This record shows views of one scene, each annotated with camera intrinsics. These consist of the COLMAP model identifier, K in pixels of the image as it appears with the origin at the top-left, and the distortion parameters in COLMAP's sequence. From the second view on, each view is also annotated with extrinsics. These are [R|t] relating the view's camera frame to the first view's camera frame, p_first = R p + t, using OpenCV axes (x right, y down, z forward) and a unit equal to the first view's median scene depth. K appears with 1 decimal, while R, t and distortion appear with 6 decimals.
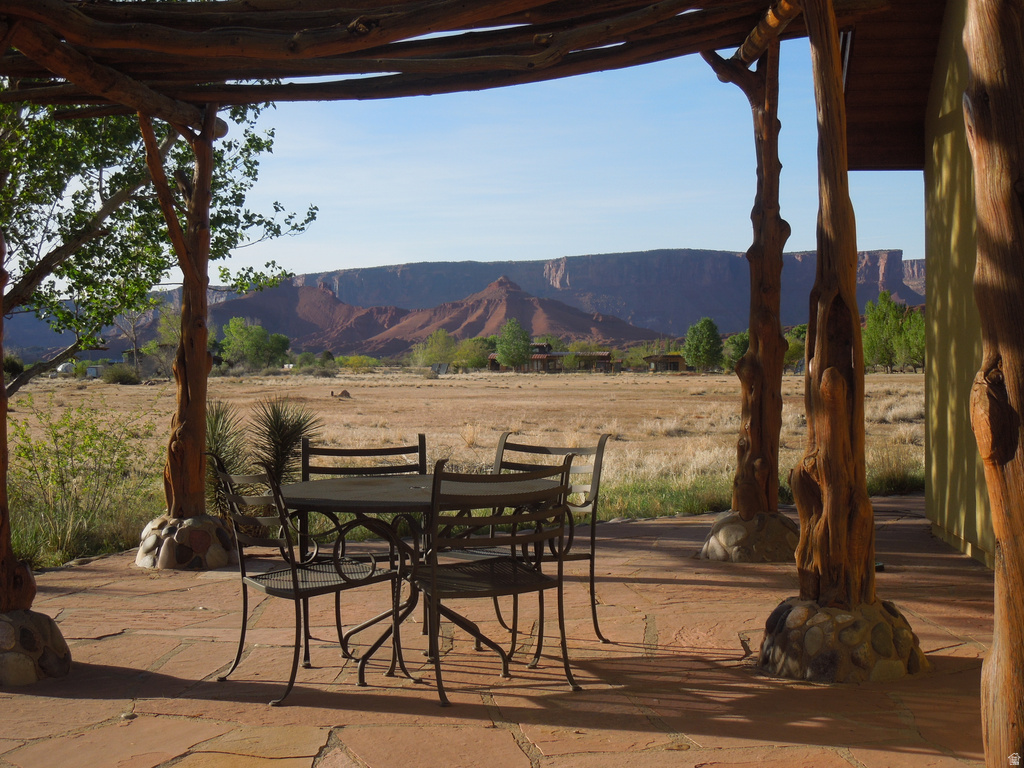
lens RADIAL K [[1623.6, 0, 512.0], [0, 1623.6, 384.0], [0, 0, 1]] dist [-0.042957, -0.071754]
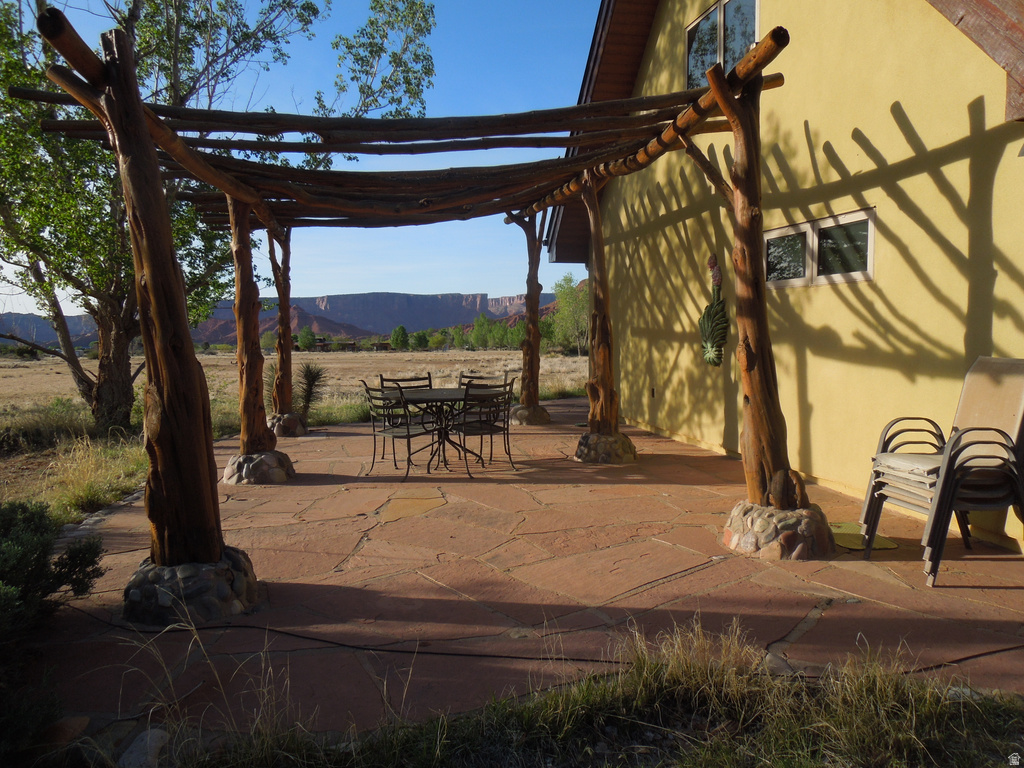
lens RADIAL K [[770.6, 0, 512.0], [0, 770.6, 384.0], [0, 0, 1]] dist [-0.053727, 0.003038]
pose [[0.963068, -0.019047, 0.268584, -0.209893], [0.009505, 0.999278, 0.036786, 0.006444], [-0.269090, -0.032874, 0.962554, -0.110333]]
